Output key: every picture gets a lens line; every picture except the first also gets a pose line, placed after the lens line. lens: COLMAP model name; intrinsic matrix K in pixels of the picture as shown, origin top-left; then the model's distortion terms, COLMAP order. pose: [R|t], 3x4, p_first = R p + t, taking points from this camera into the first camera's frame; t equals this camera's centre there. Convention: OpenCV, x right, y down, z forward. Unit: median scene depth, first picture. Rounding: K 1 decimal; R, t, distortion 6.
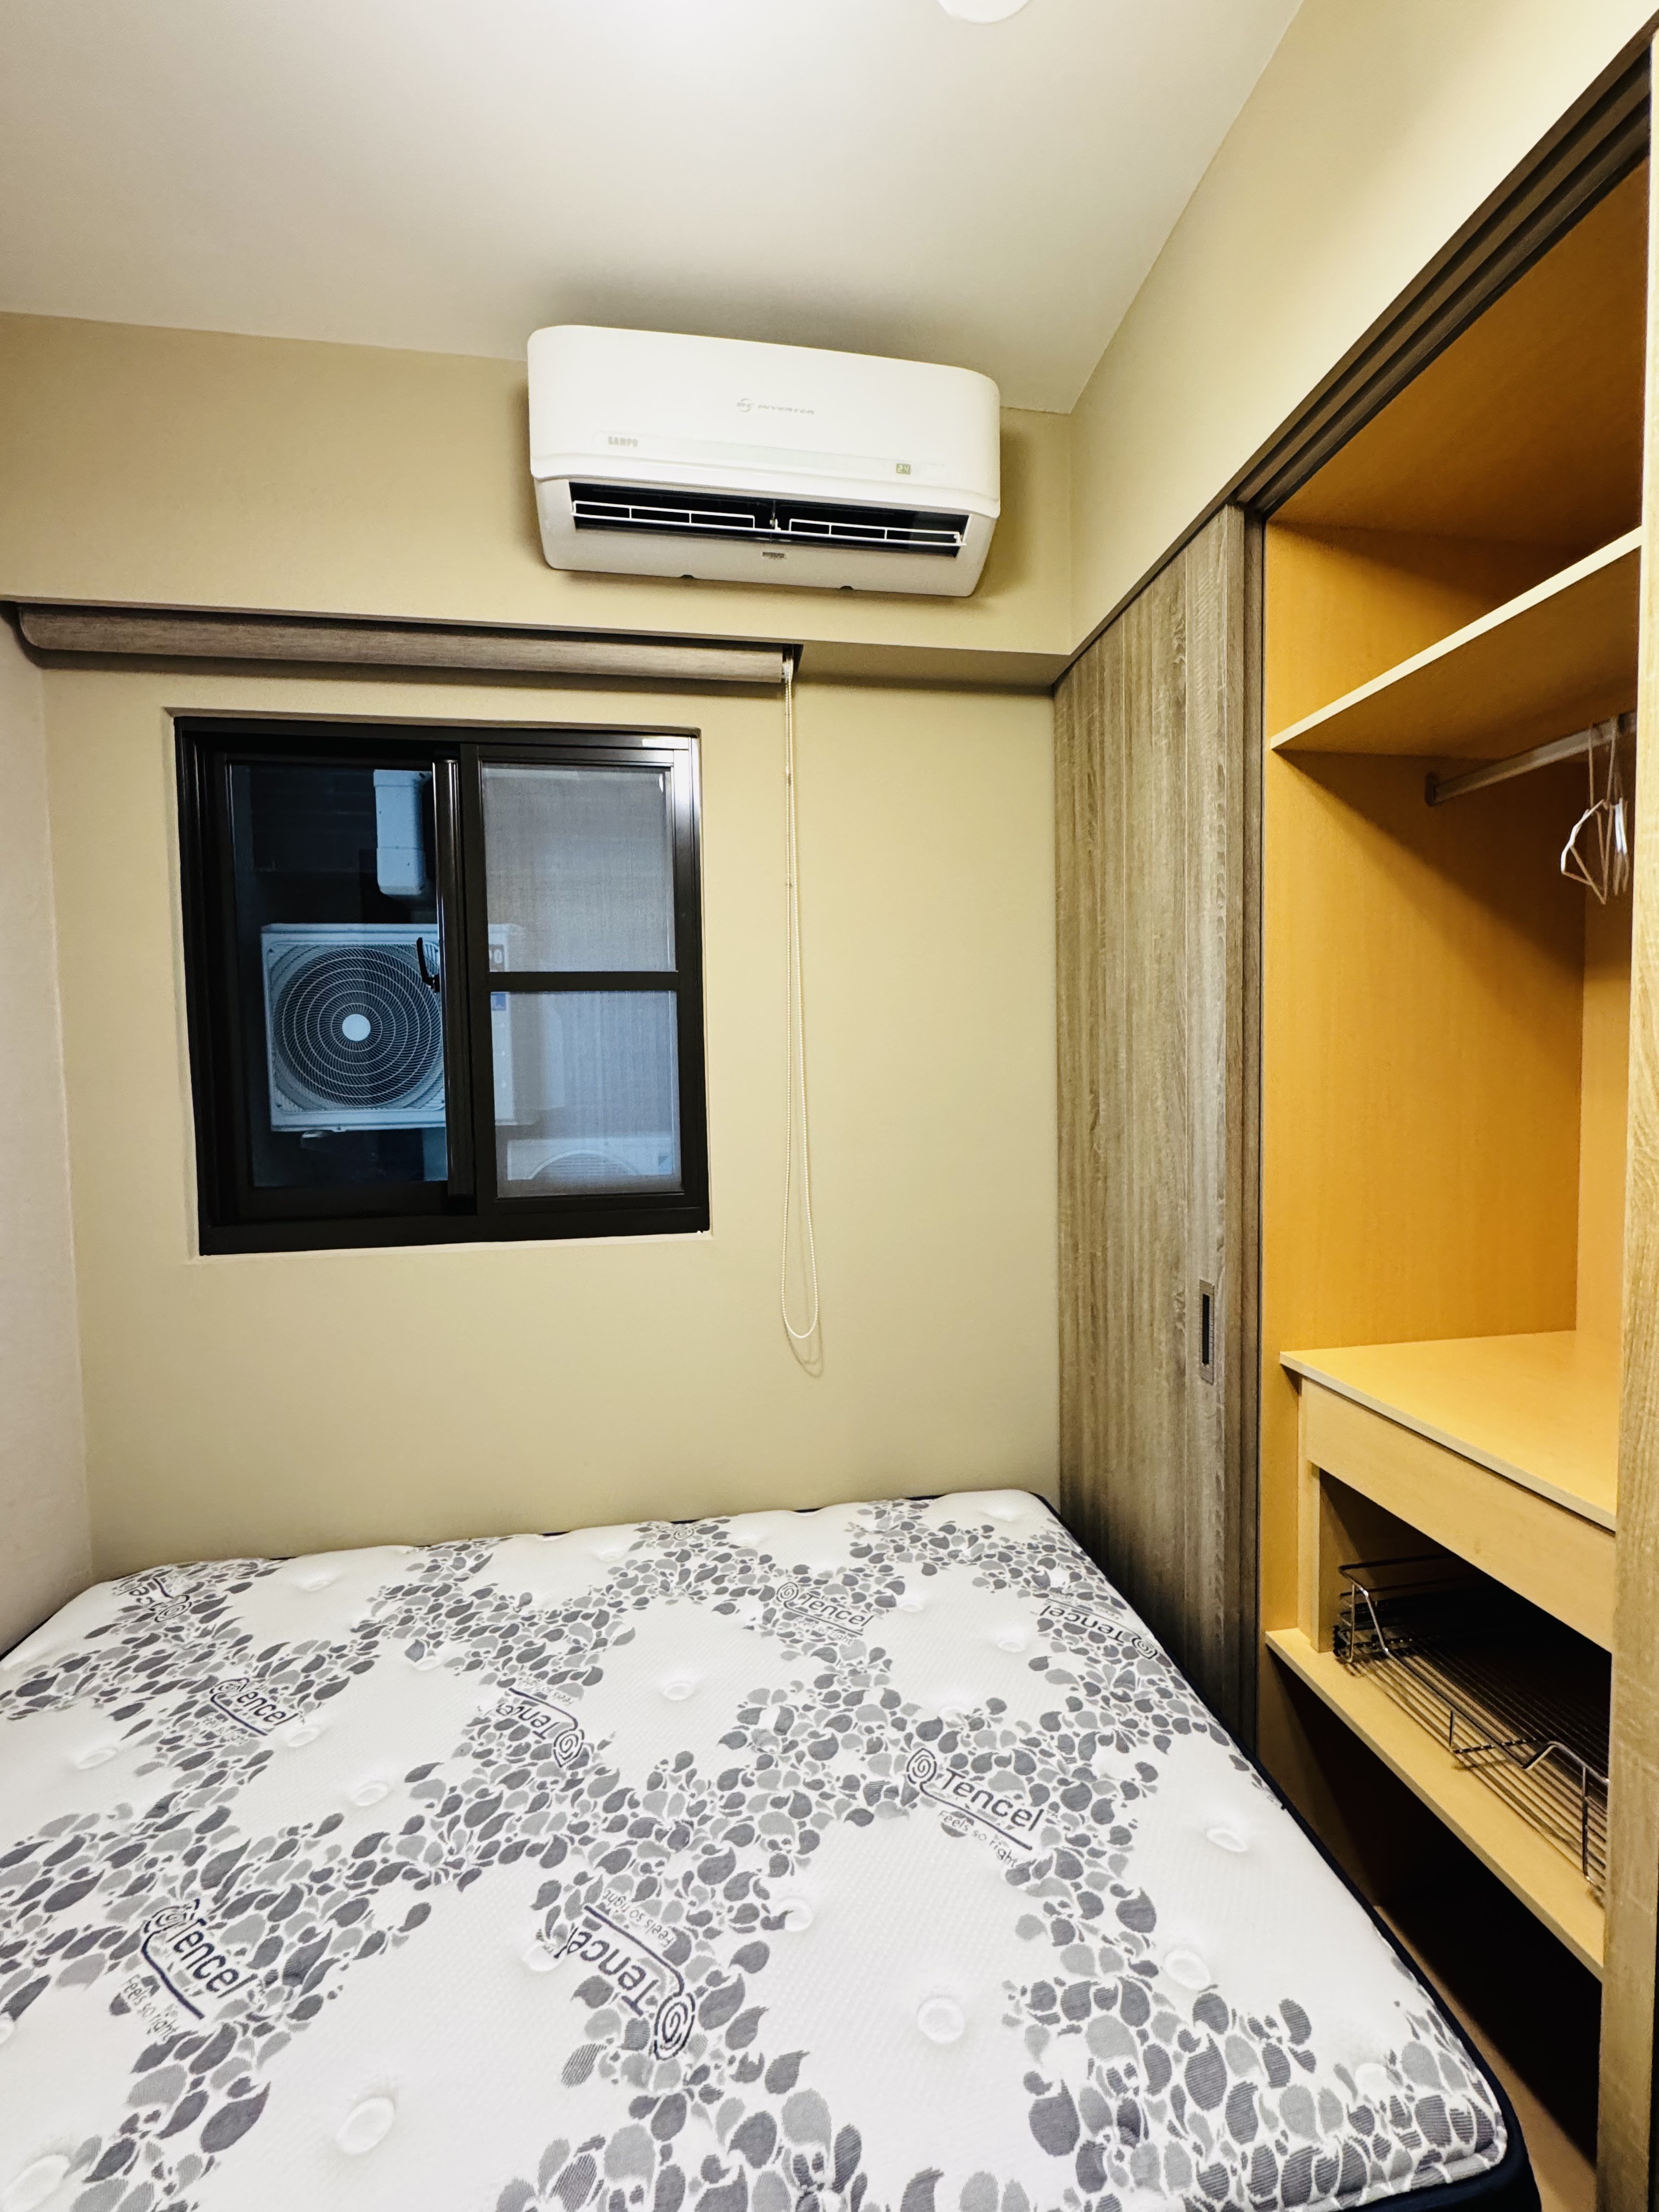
lens RADIAL K [[886.4, 0, 829.0], [0, 886.4, 1108.1], [0, 0, 1]] dist [0.000452, 0.000040]
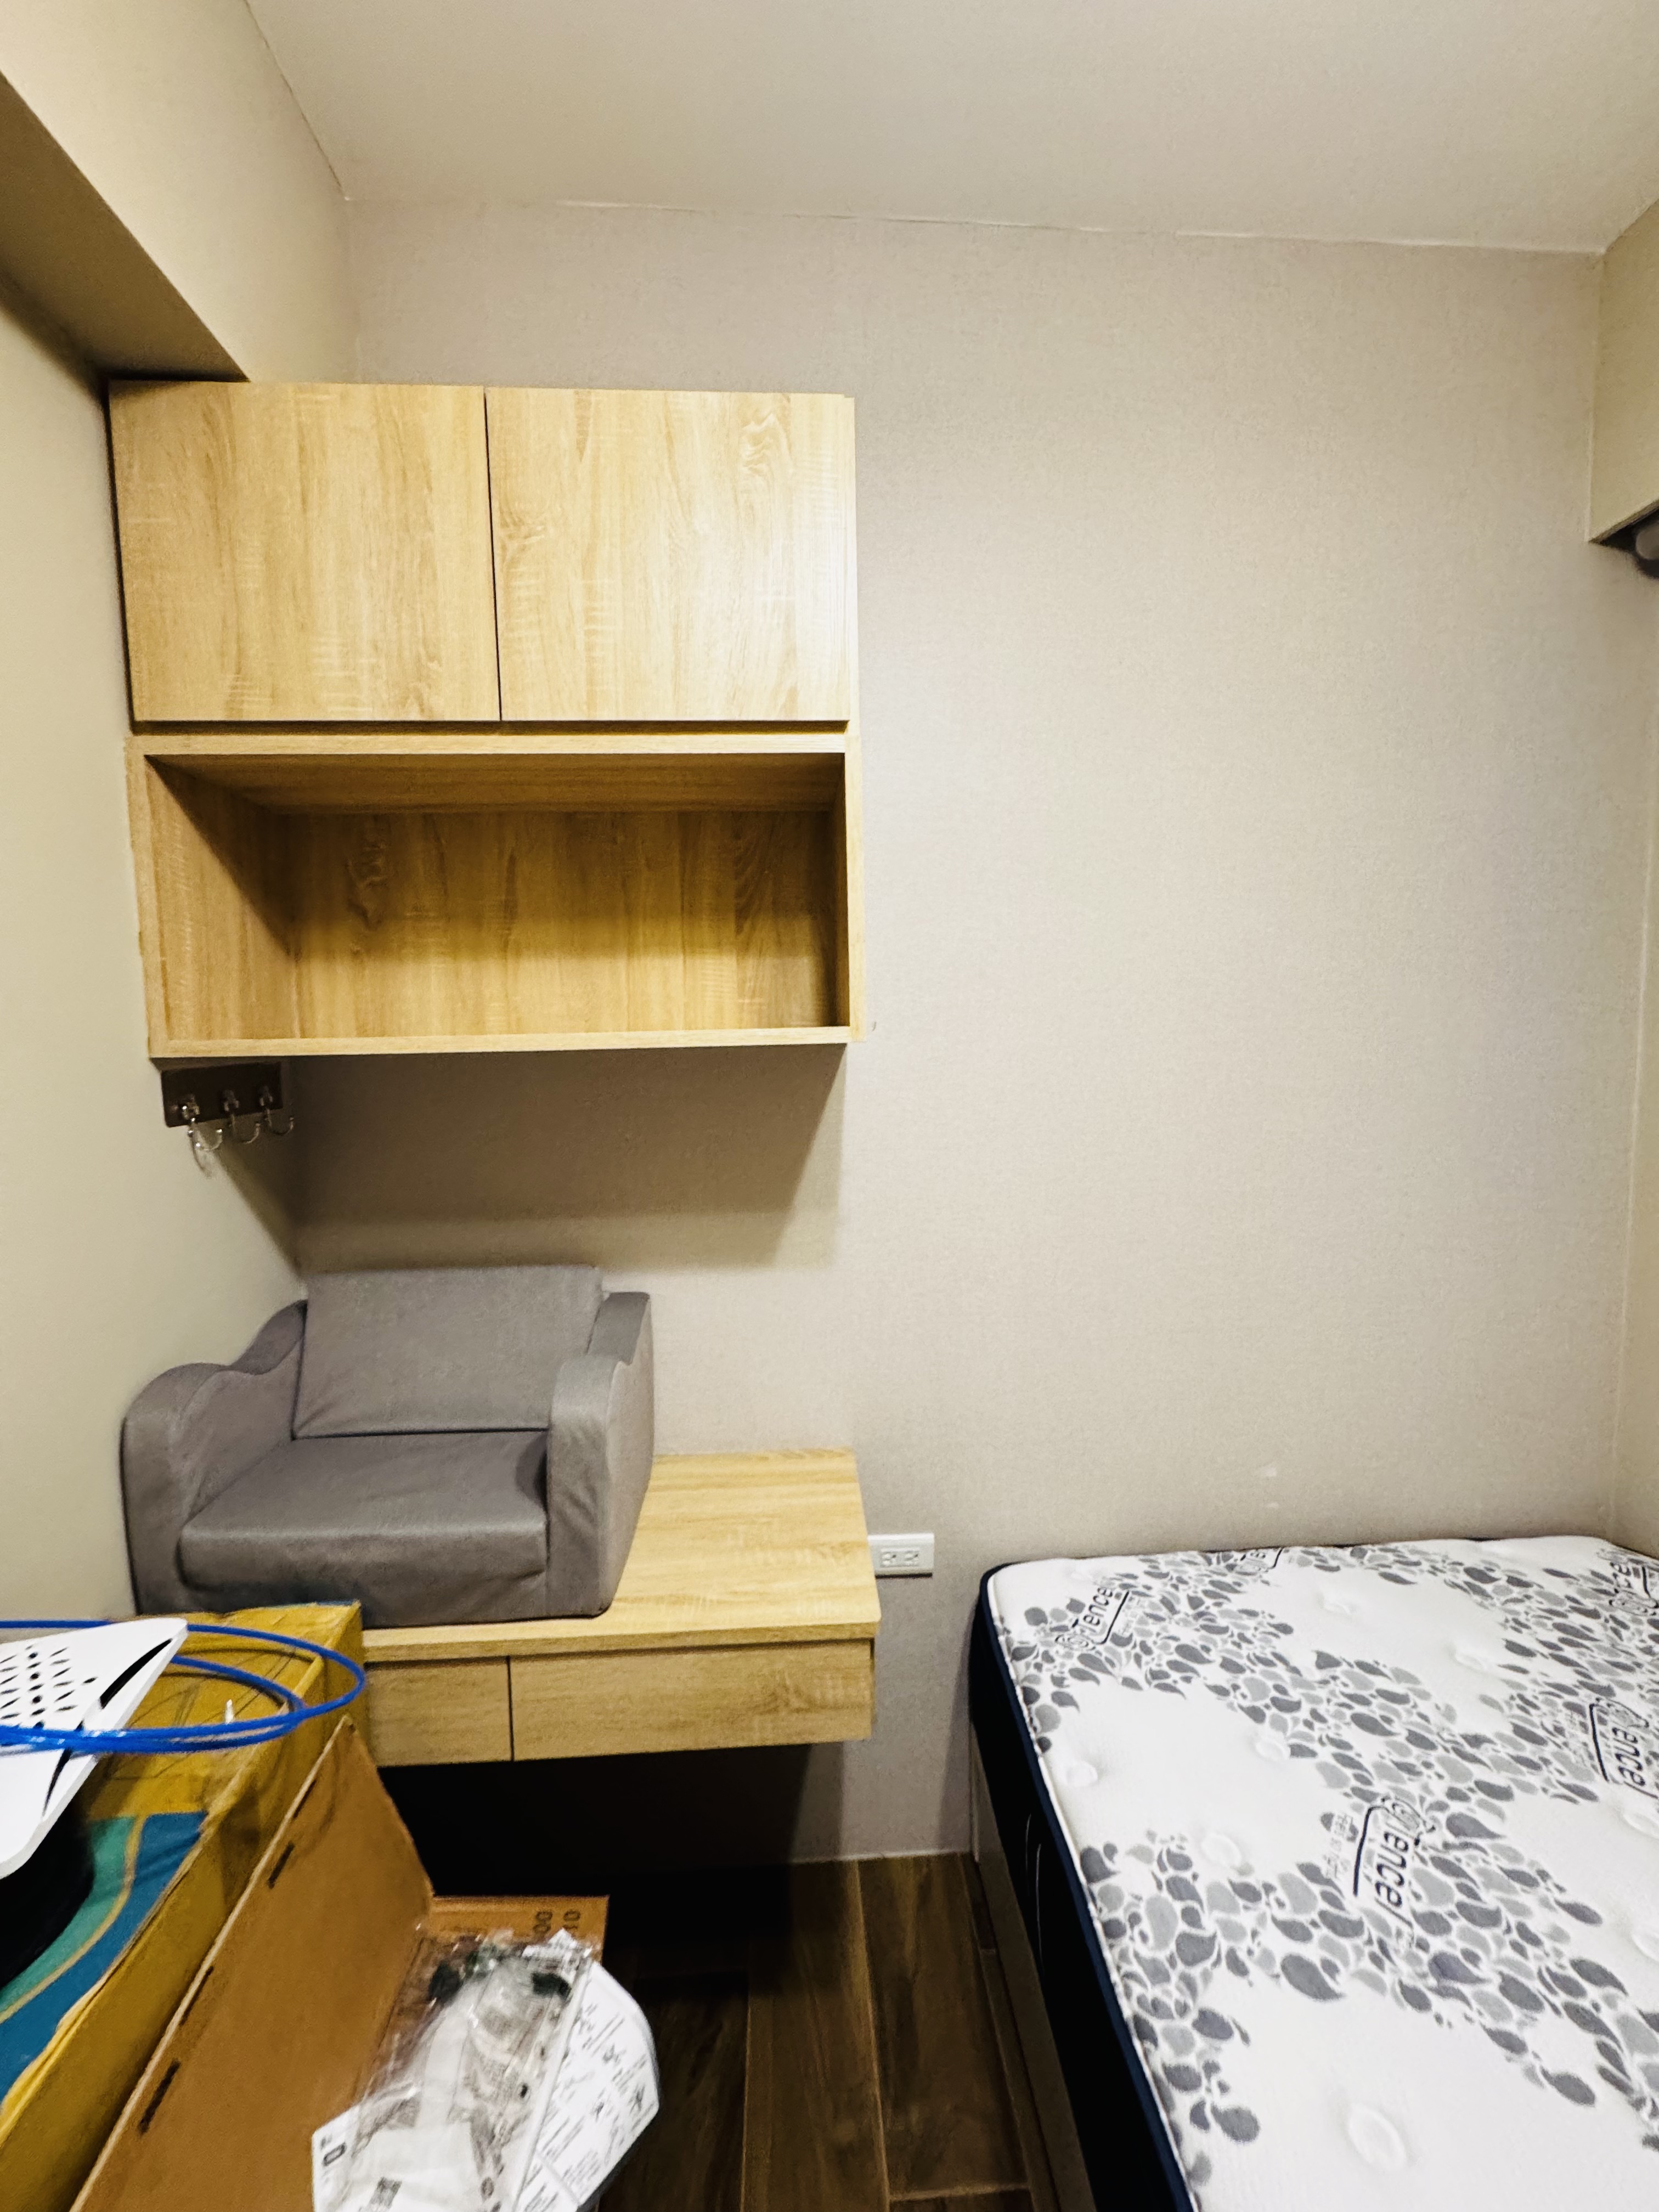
lens RADIAL K [[886.4, 0, 826.3], [0, 886.4, 1105.3], [0, 0, 1]] dist [0.000452, 0.000040]
pose [[-0.104078, 0.092227, -0.990284, 0.279484], [-0.025193, 0.995127, 0.095325, -0.011788], [0.994250, 0.034870, -0.101248, 0.363932]]
